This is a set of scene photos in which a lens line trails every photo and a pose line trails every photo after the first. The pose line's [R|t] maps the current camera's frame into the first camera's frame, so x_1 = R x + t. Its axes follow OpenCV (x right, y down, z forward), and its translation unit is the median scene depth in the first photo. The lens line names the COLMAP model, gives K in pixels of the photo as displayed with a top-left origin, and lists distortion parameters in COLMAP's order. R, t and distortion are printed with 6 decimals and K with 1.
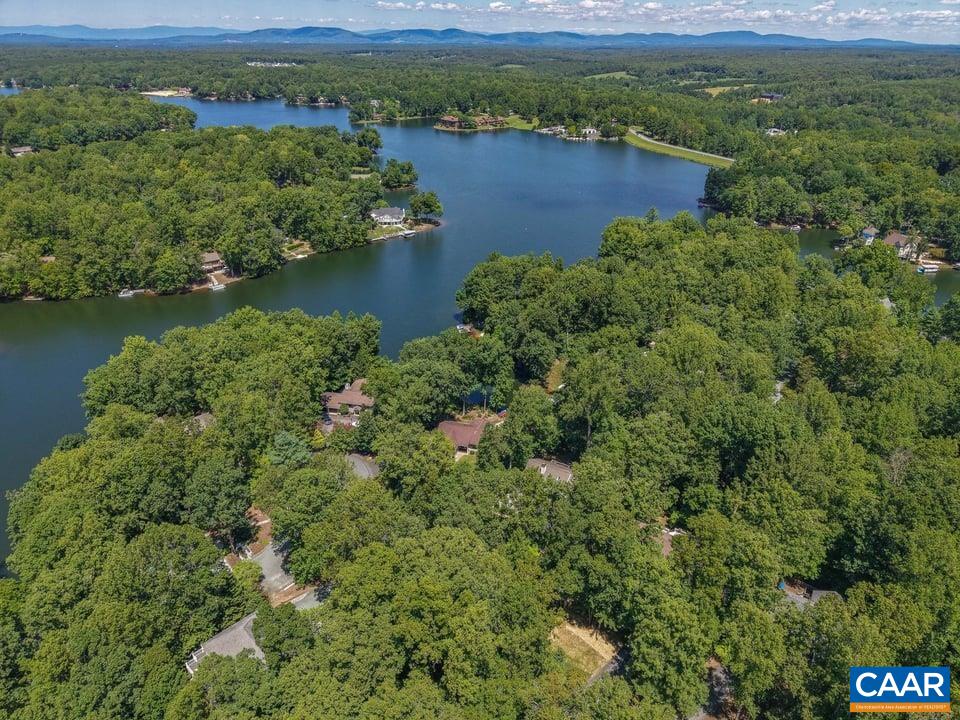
lens RADIAL K [[642.7, 0, 480.6], [0, 642.7, 362.9], [0, 0, 1]] dist [0.016200, -0.015669]
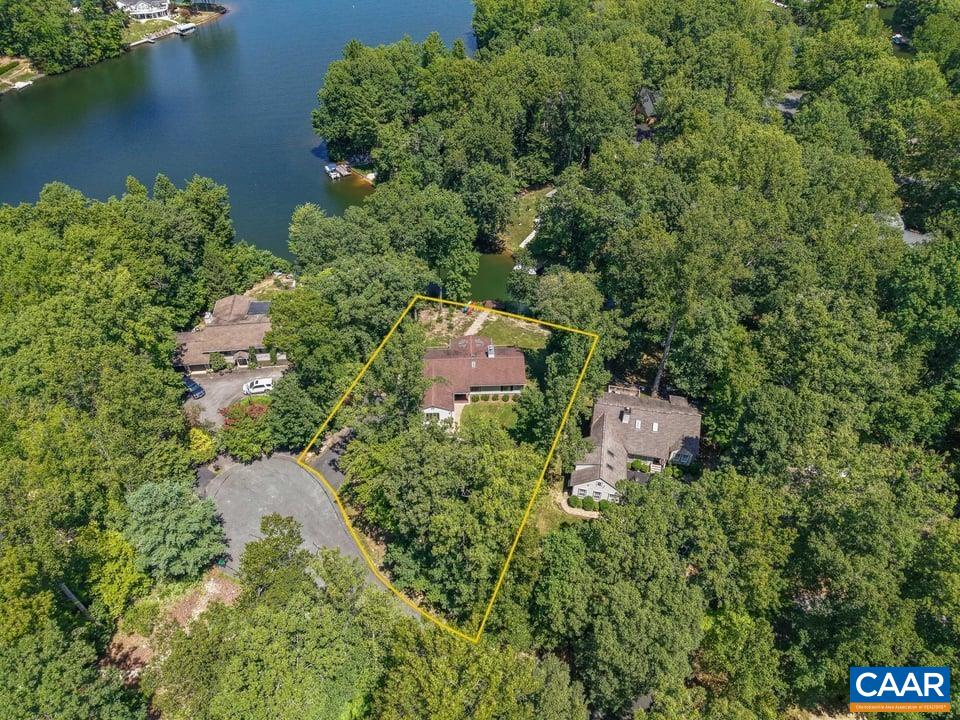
lens RADIAL K [[642.7, 0, 478.2], [0, 642.7, 357.5], [0, 0, 1]] dist [0.016200, -0.015669]
pose [[0.943059, -0.224711, 0.245243, -0.098824], [0.146865, 0.942838, 0.299145, -0.050525], [-0.298445, -0.246094, 0.922154, 0.300442]]
